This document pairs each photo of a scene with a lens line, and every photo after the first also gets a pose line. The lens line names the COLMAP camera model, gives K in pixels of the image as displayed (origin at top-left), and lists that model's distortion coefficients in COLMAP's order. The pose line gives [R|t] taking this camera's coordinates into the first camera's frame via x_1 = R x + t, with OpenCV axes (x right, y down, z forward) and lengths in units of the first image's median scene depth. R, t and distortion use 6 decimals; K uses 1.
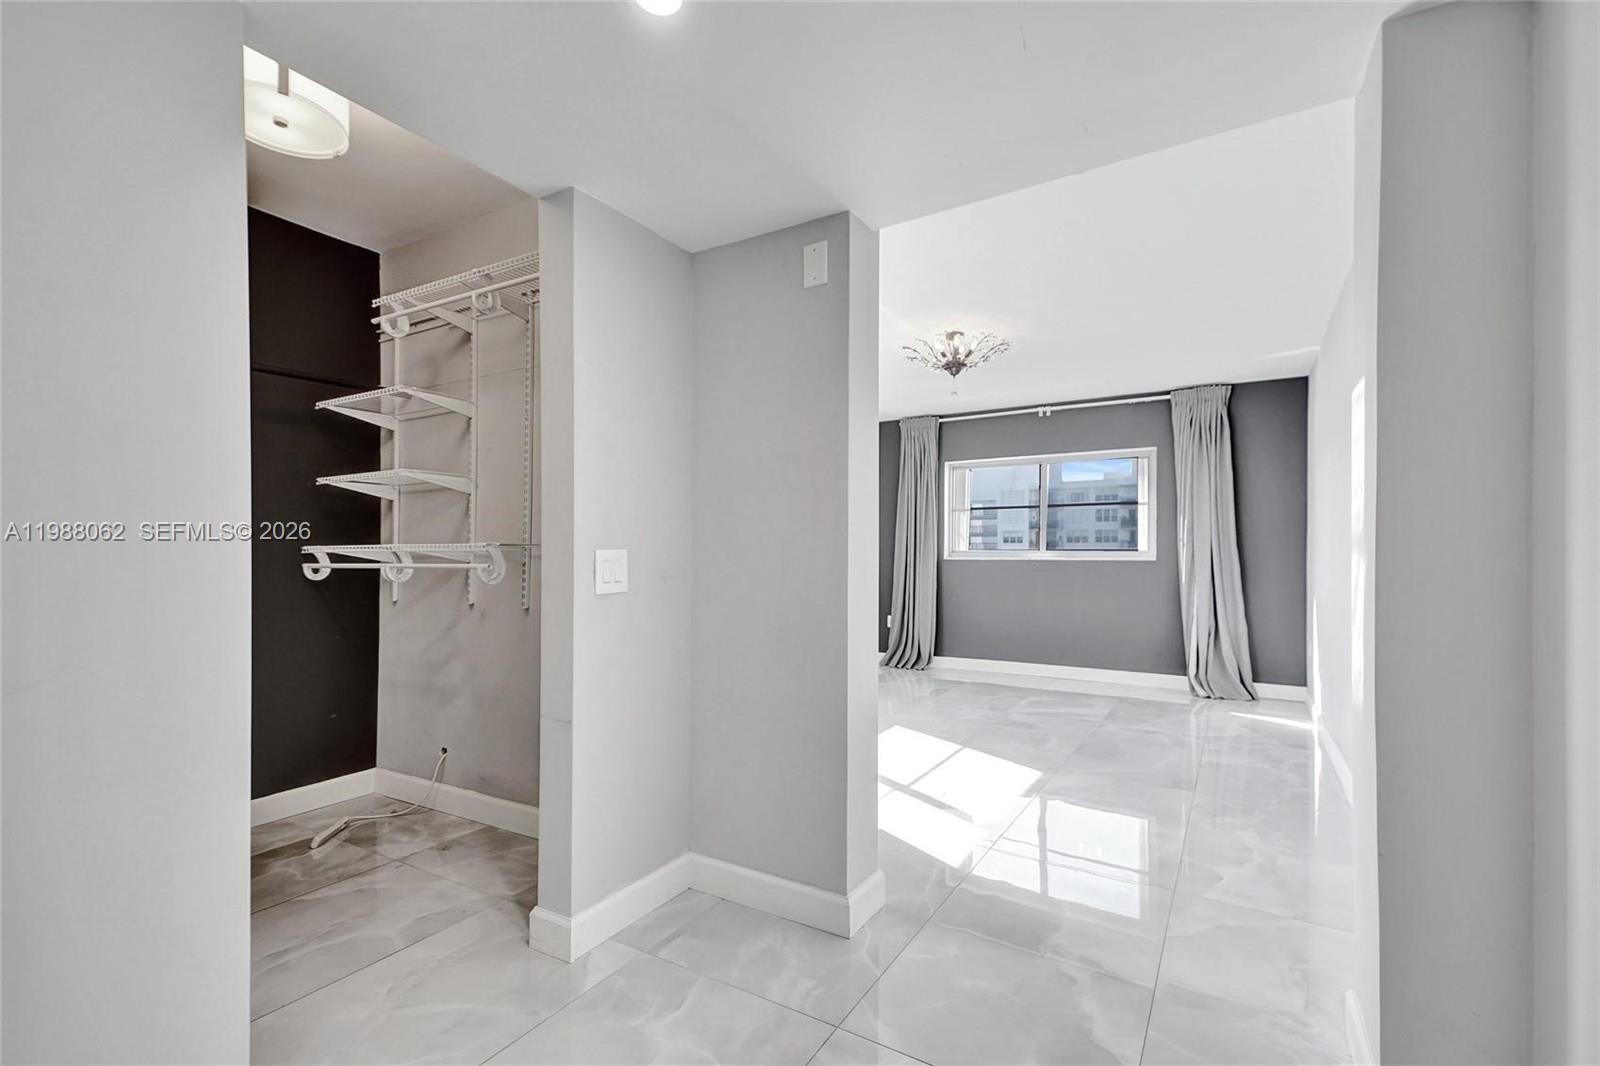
lens RADIAL K [[706.0, 0, 802.3], [0, 706.0, 540.4], [0, 0, 1]] dist [-0.013653, 0.006161]
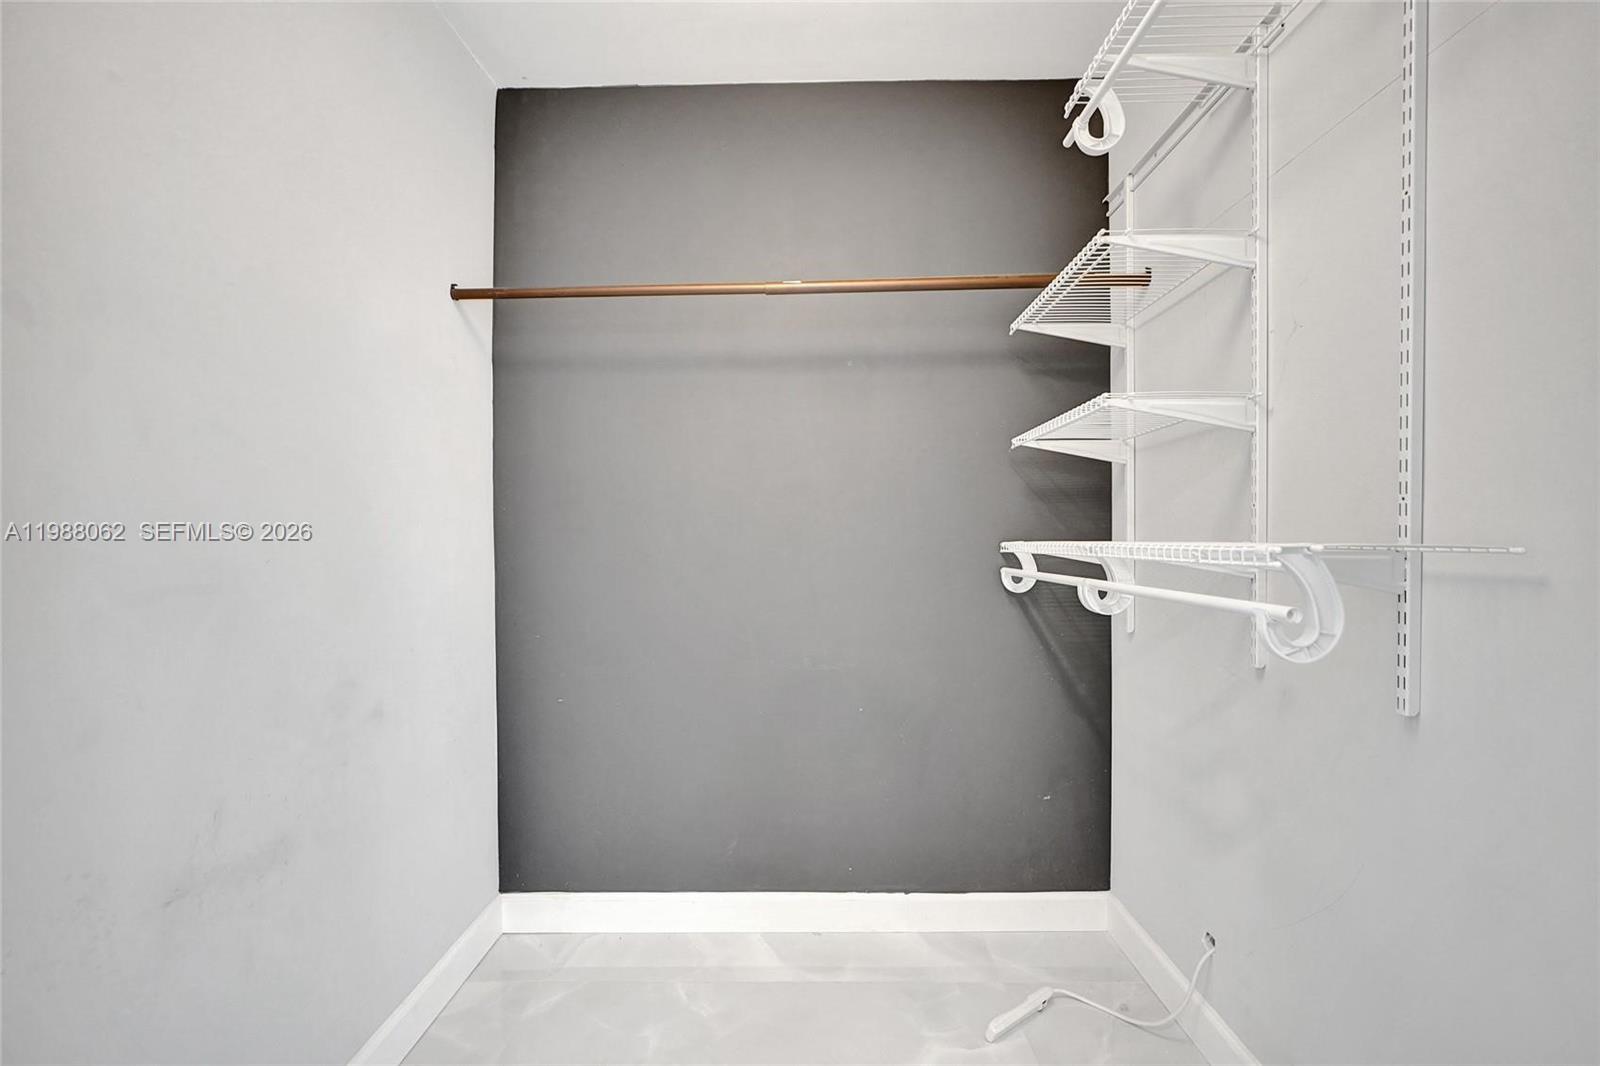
lens RADIAL K [[732.0, 0, 800.8], [0, 732.0, 545.3], [0, 0, 1]] dist [0.001848, 0.000484]
pose [[0.511986, 0.003045, -0.858988, -0.207990], [0.030520, 0.999298, 0.021734, -0.010676], [0.858451, -0.037344, 0.511534, 0.491359]]
